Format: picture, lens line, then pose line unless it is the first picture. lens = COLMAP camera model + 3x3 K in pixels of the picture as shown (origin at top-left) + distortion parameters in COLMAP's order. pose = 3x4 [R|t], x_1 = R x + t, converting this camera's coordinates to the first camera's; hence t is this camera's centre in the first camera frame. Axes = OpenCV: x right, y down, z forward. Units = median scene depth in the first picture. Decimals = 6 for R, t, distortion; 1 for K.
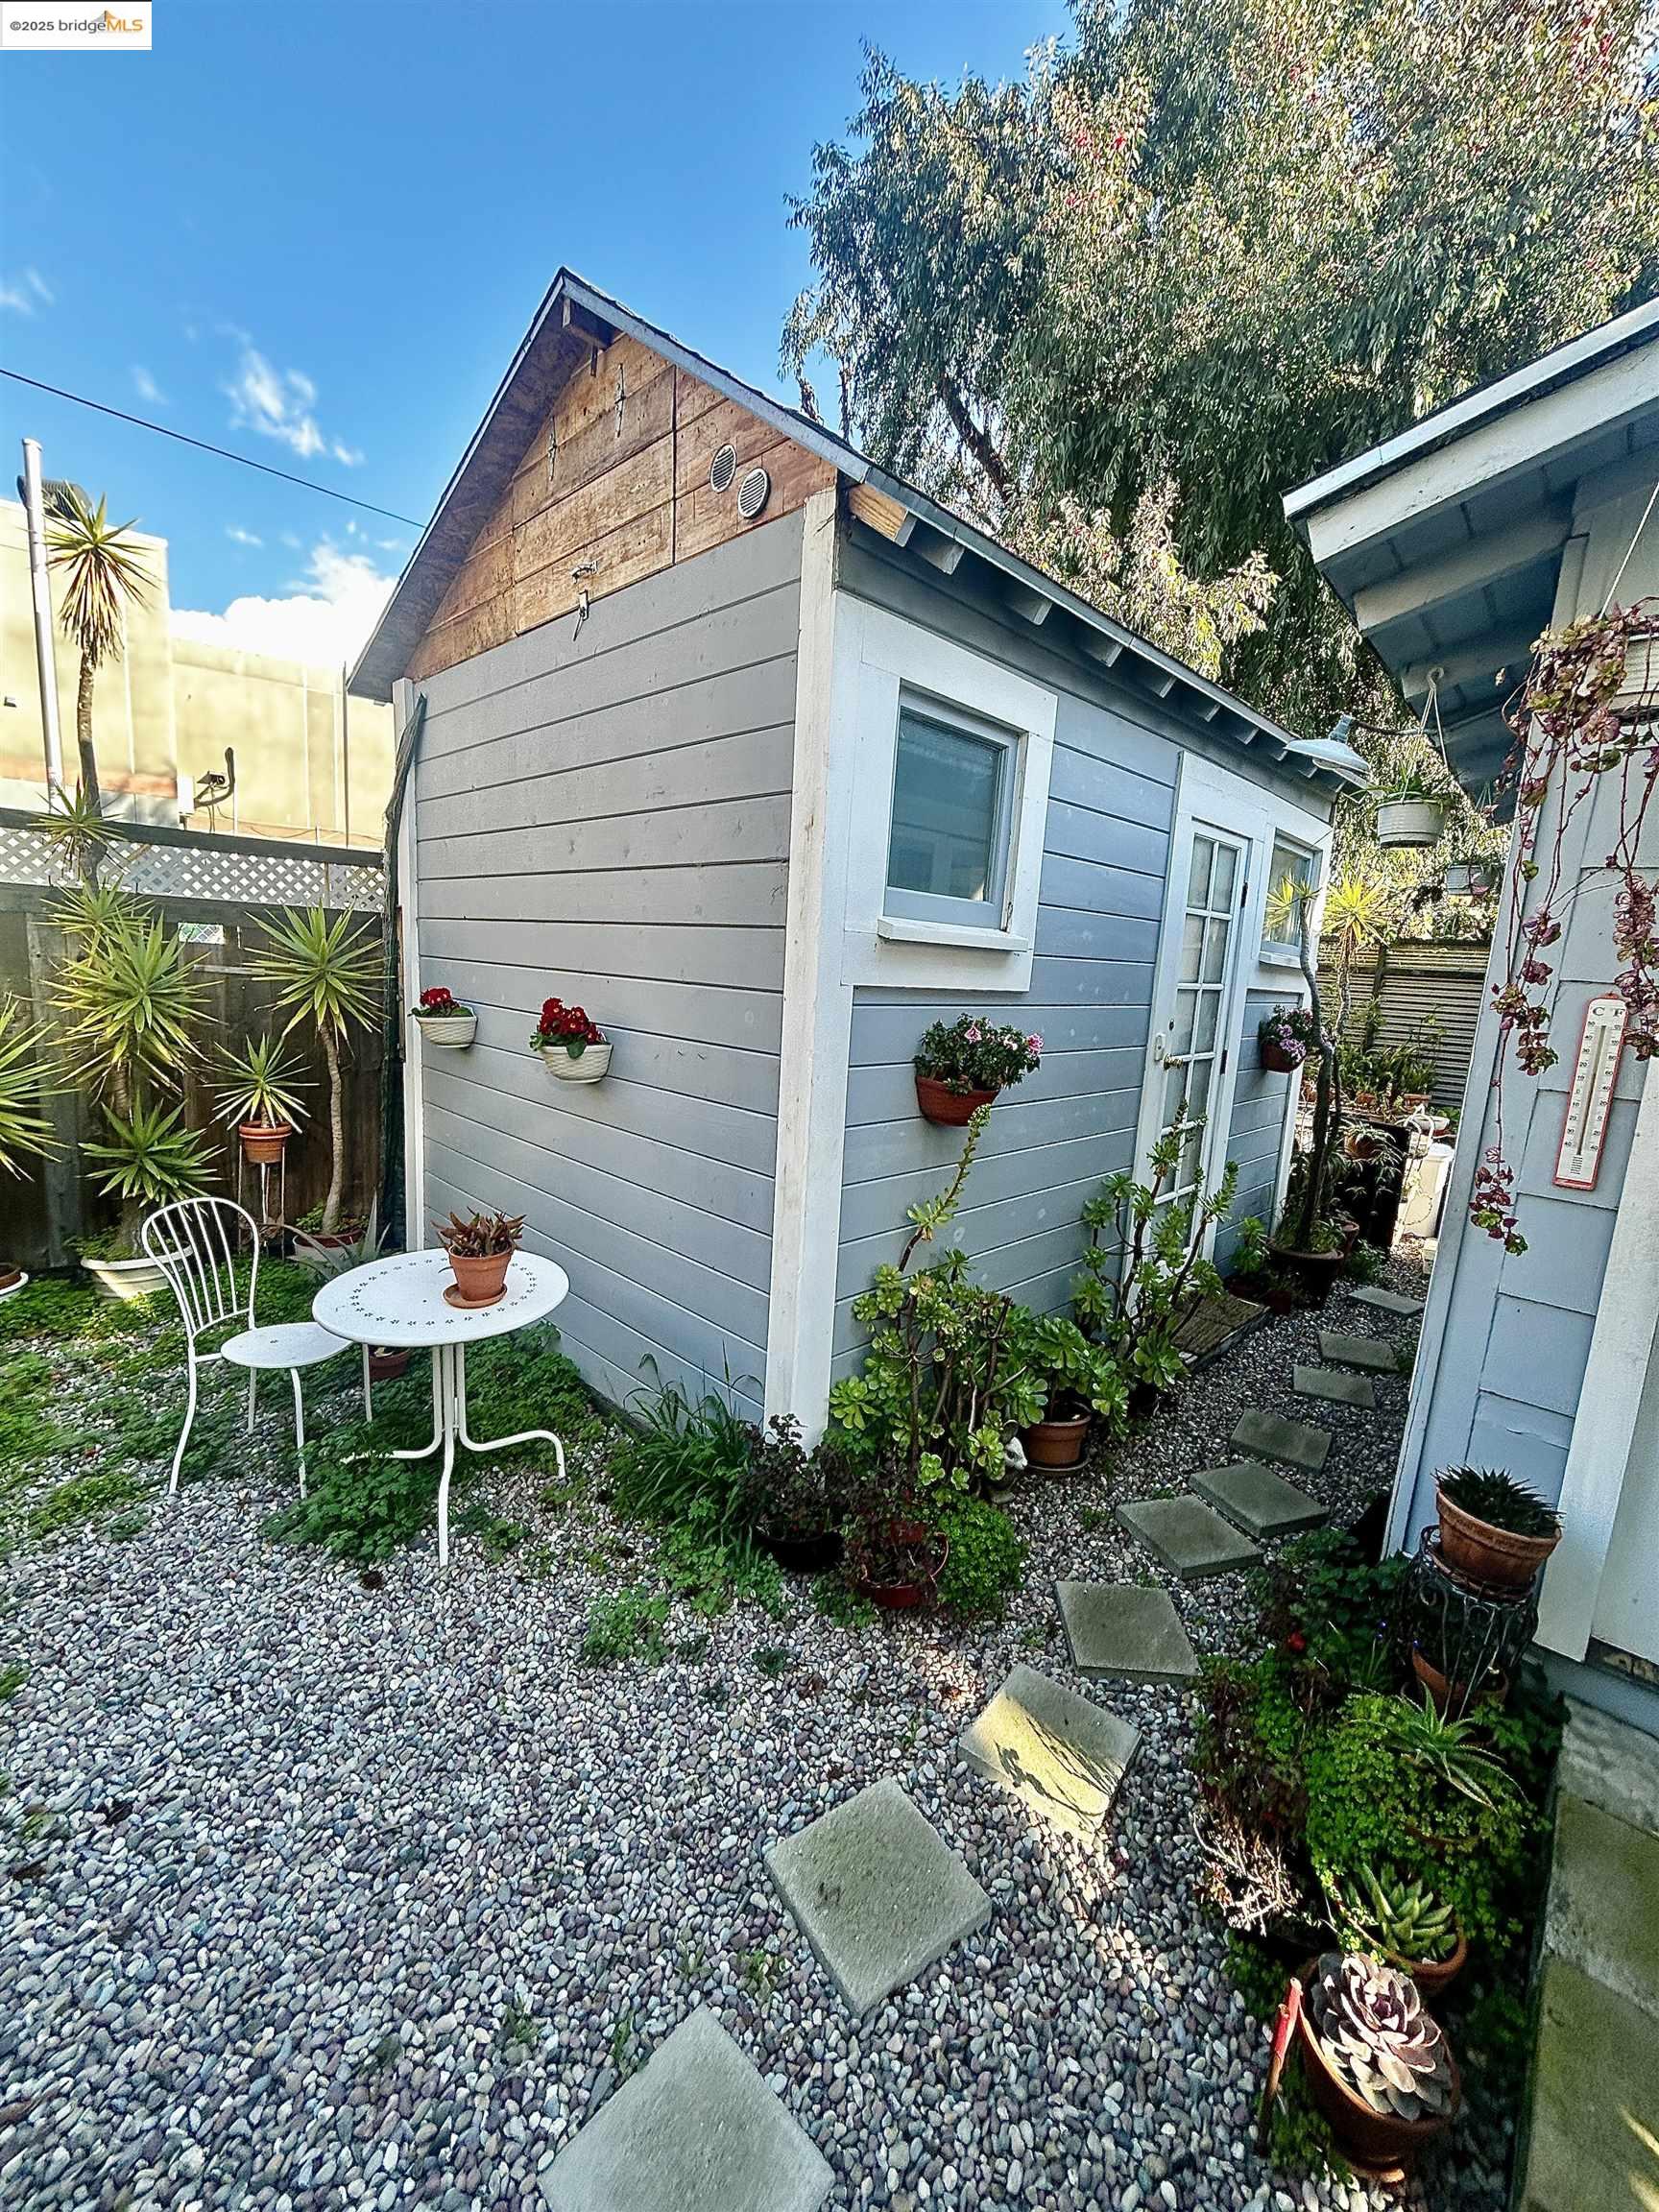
lens RADIAL K [[925.6, 0, 829.5], [0, 925.6, 1106.0], [0, 0, 1]] dist [-0.001670, -0.000161]
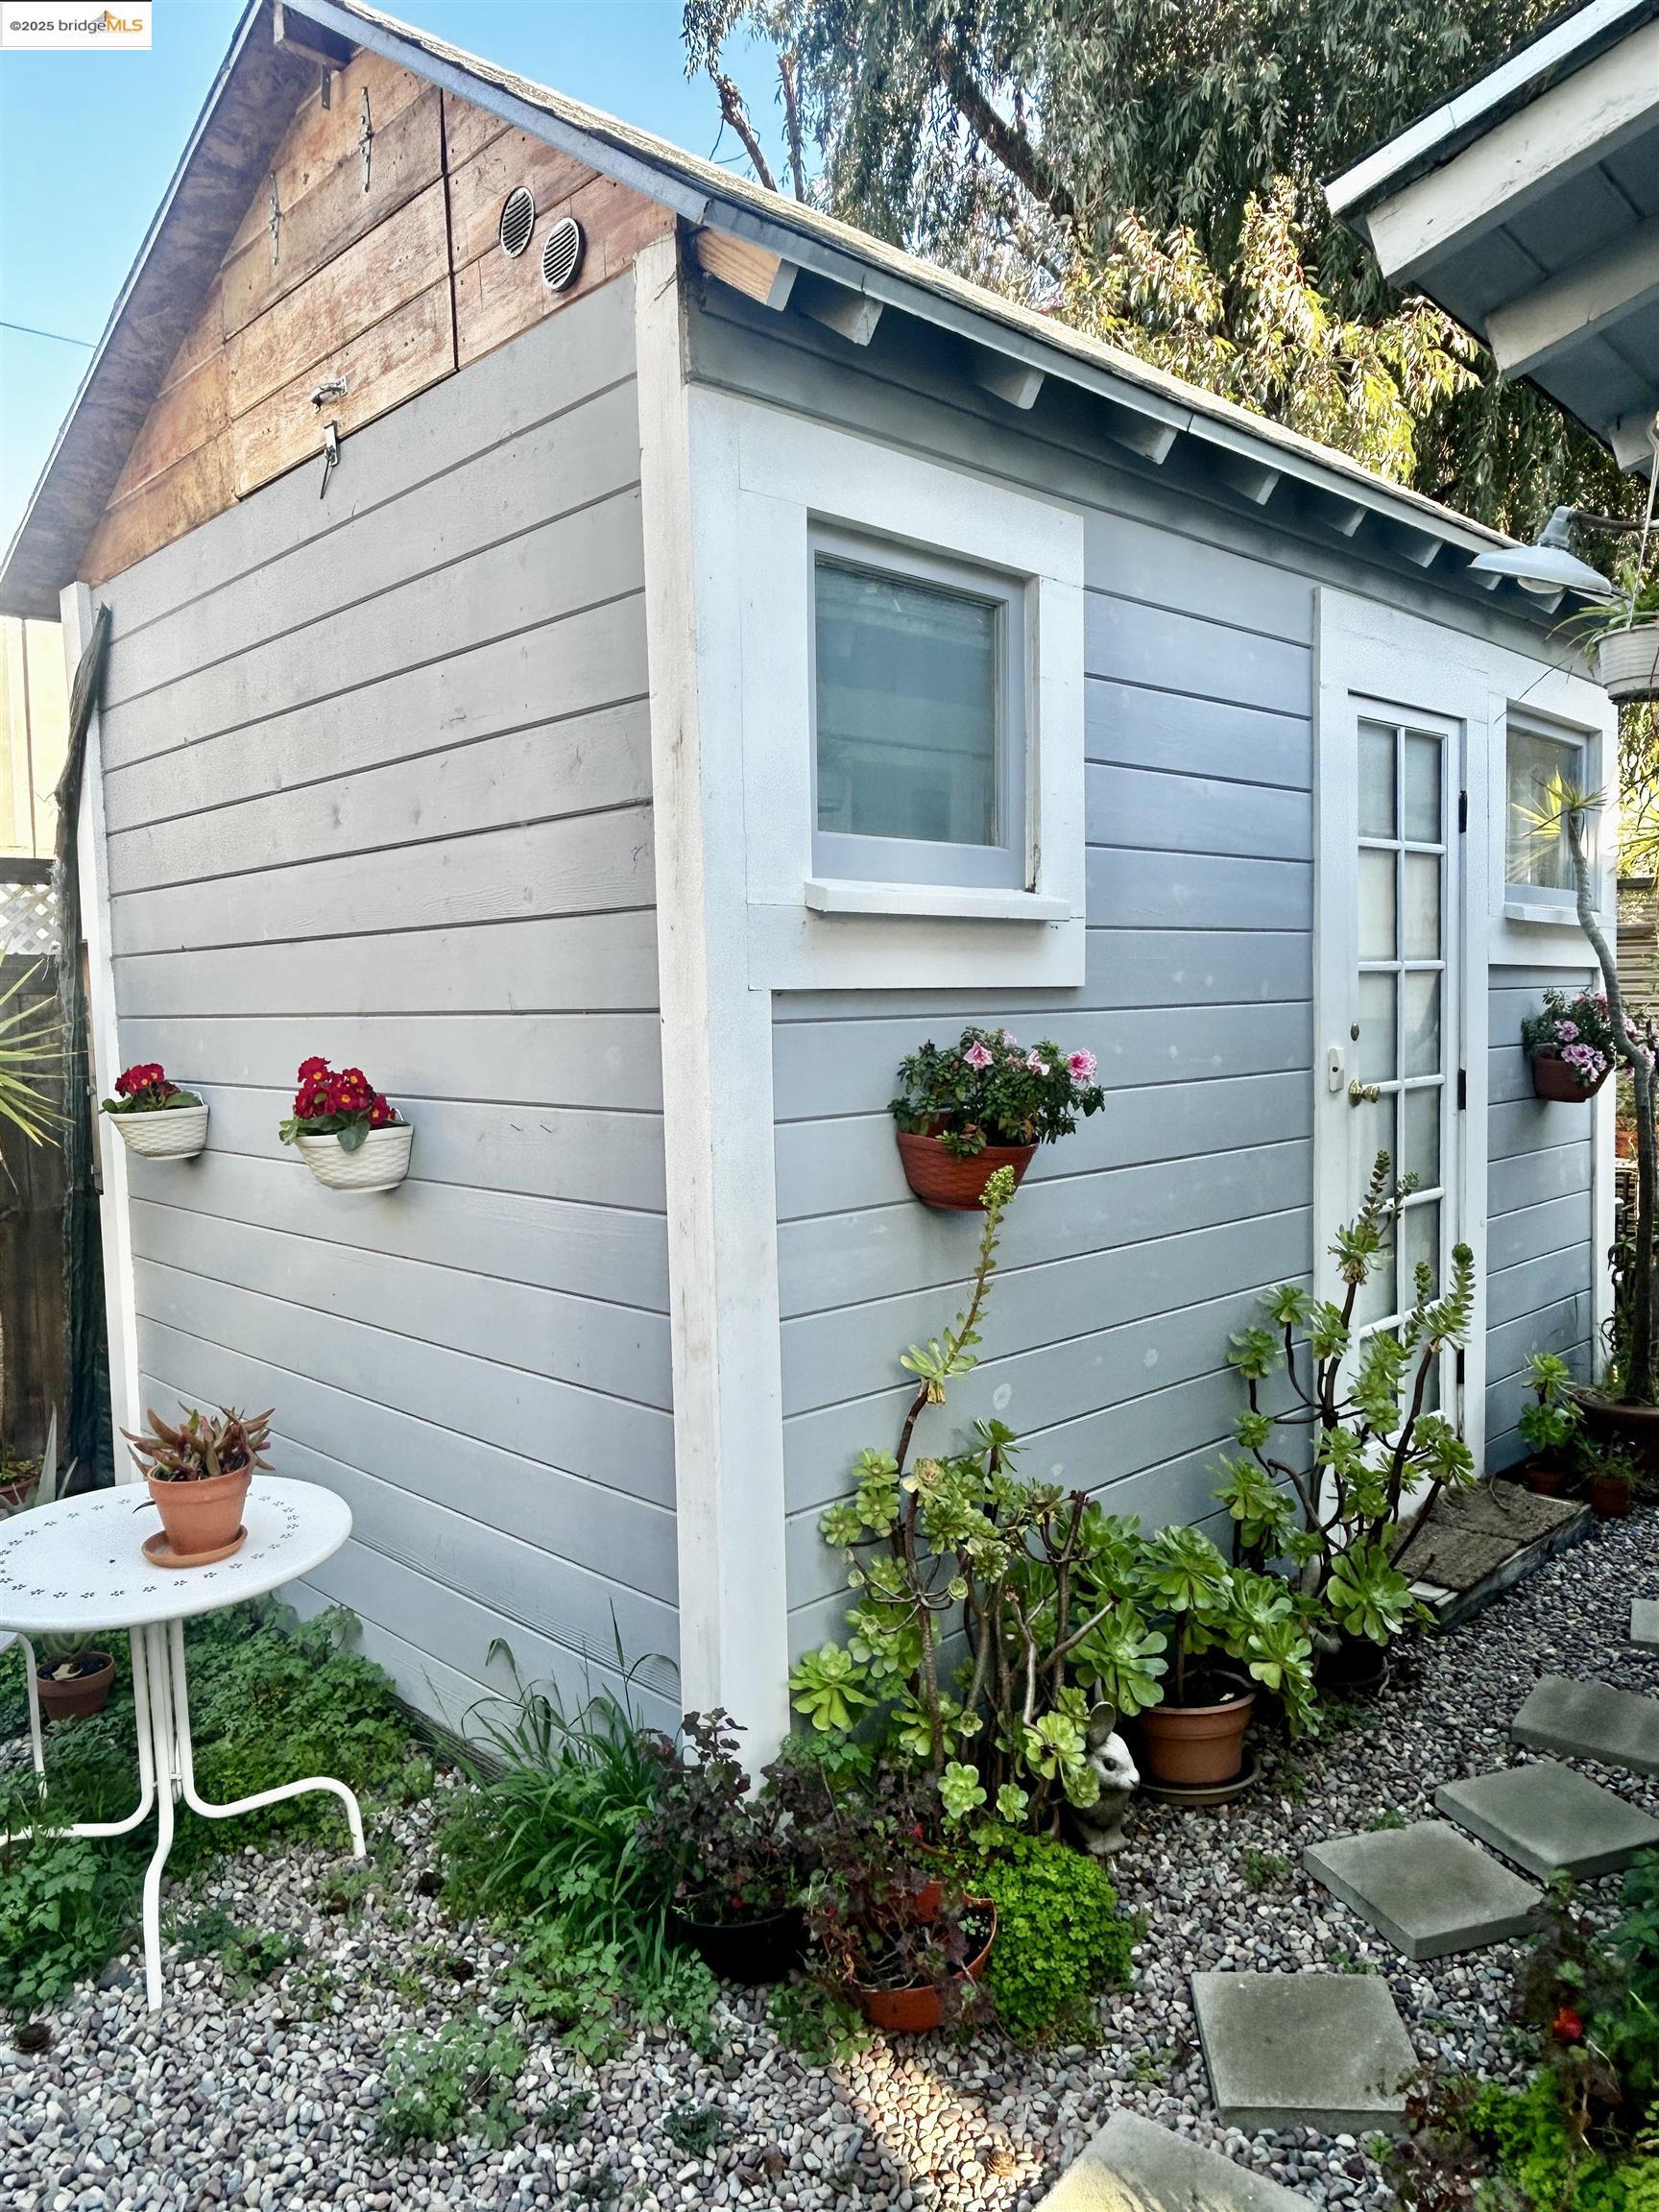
lens RADIAL K [[1603.6, 0, 829.5], [0, 1603.6, 1106.0], [0, 0, 1]] dist [-0.002220, 0.001948]
pose [[0.996726, -0.076328, -0.026654, 0.078560], [0.073618, 0.993126, -0.090998, 0.042436], [0.033417, 0.088738, 0.995494, -0.054917]]
